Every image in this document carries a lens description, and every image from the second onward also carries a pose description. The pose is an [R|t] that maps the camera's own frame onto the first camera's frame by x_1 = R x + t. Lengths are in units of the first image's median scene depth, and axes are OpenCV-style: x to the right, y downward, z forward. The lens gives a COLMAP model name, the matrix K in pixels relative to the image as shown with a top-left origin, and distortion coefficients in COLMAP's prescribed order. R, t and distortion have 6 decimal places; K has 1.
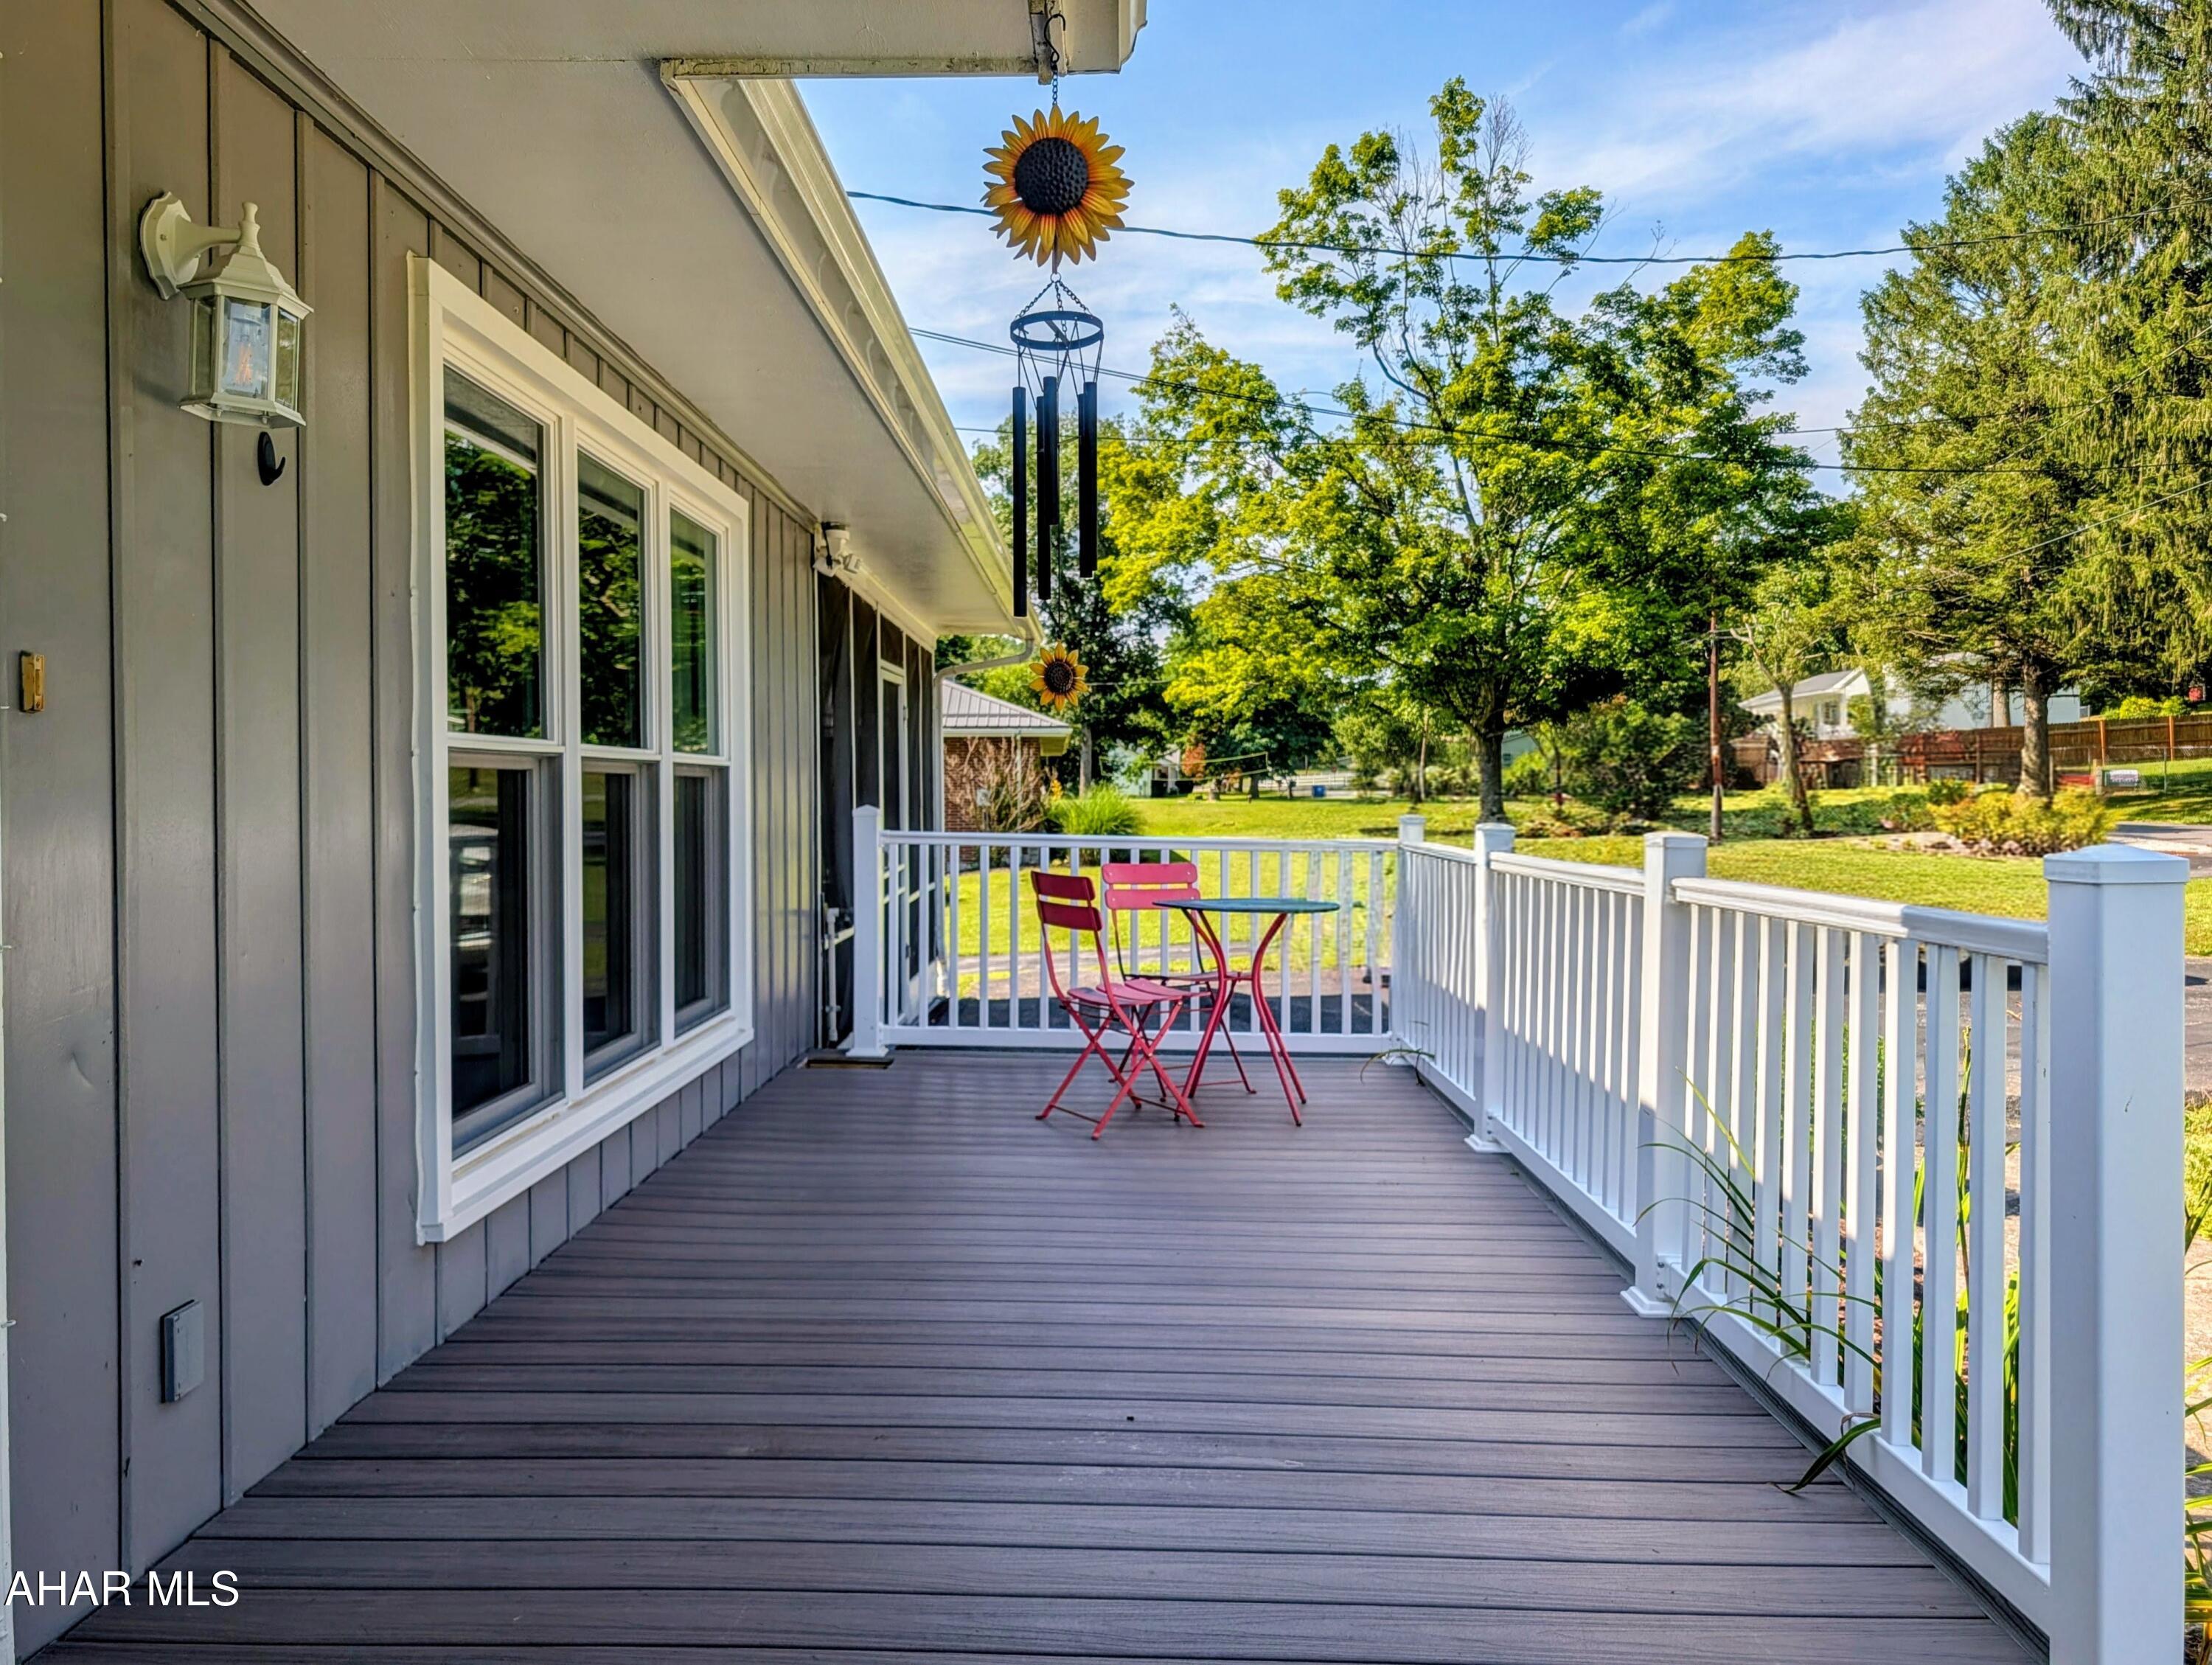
lens RADIAL K [[1580.1, 0, 1106.0], [0, 1580.1, 832.5], [0, 0, 1]] dist [0.005649, -0.005907]
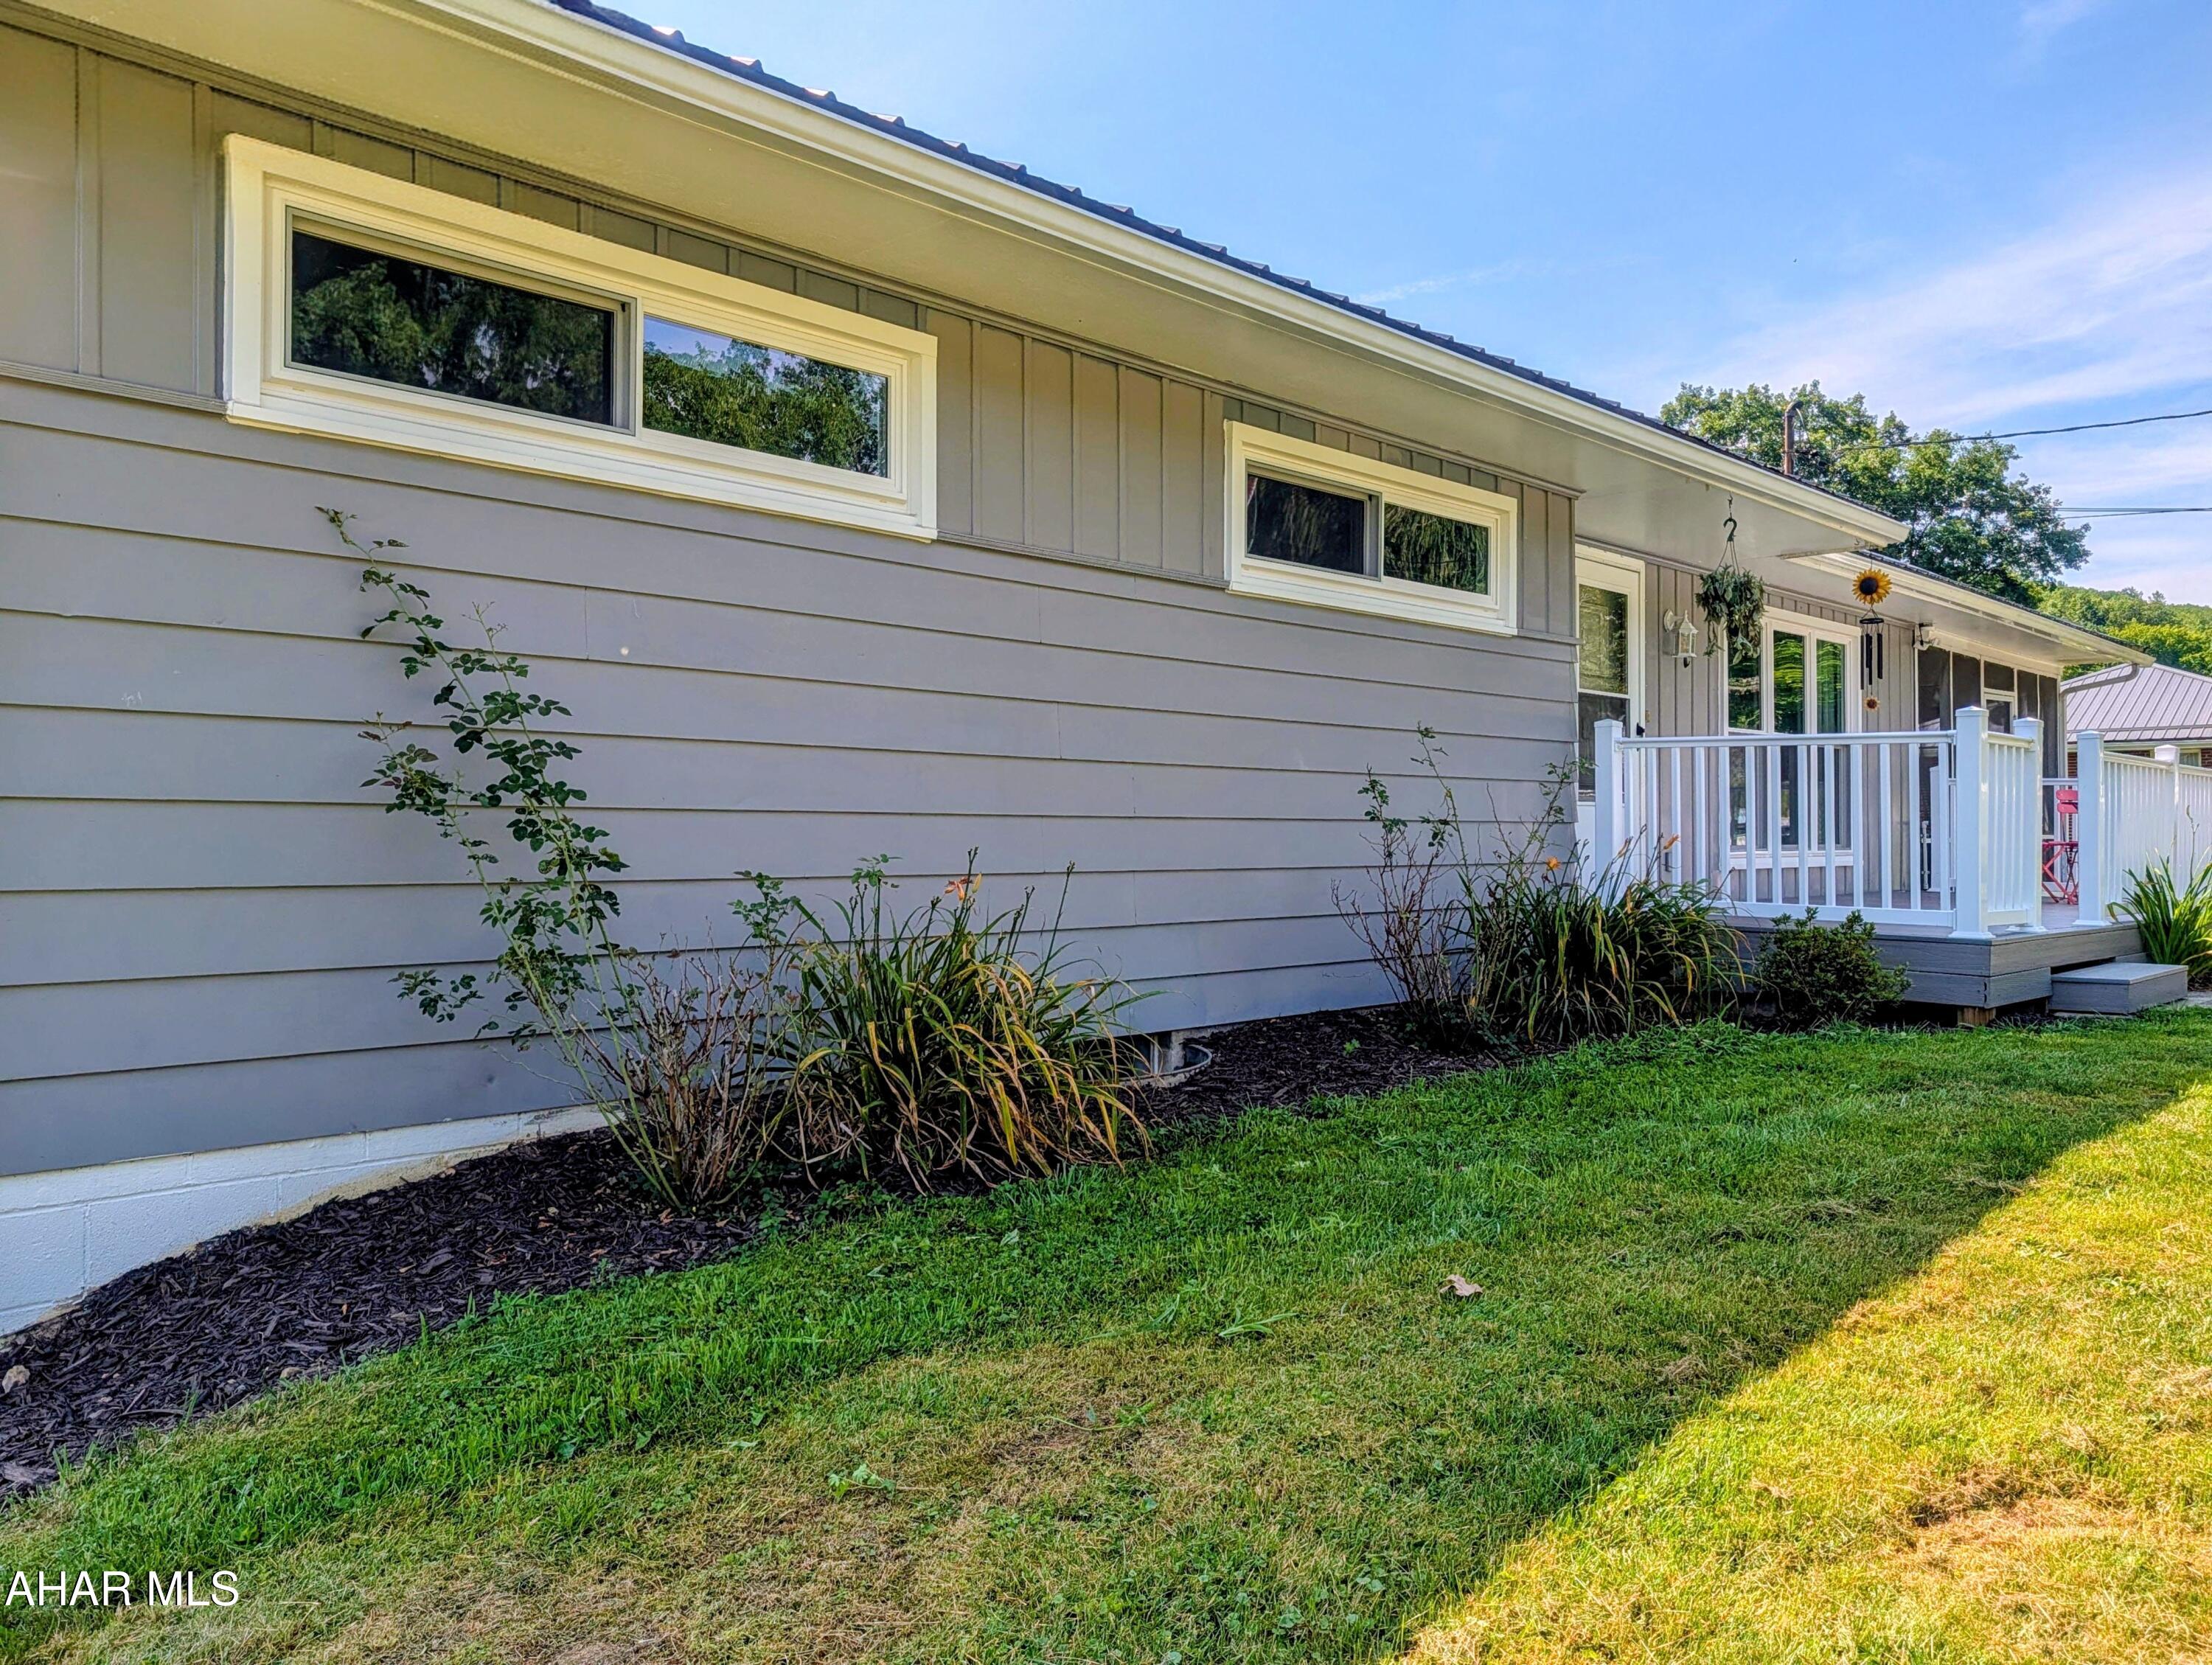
lens RADIAL K [[1580.1, 0, 1106.0], [0, 1580.1, 832.5], [0, 0, 1]] dist [0.005649, -0.005907]
pose [[0.711766, 0.002991, -0.702410, 0.738419], [-0.017857, 0.999745, -0.013837, 0.170128], [0.702190, 0.022391, 0.711638, -1.703599]]
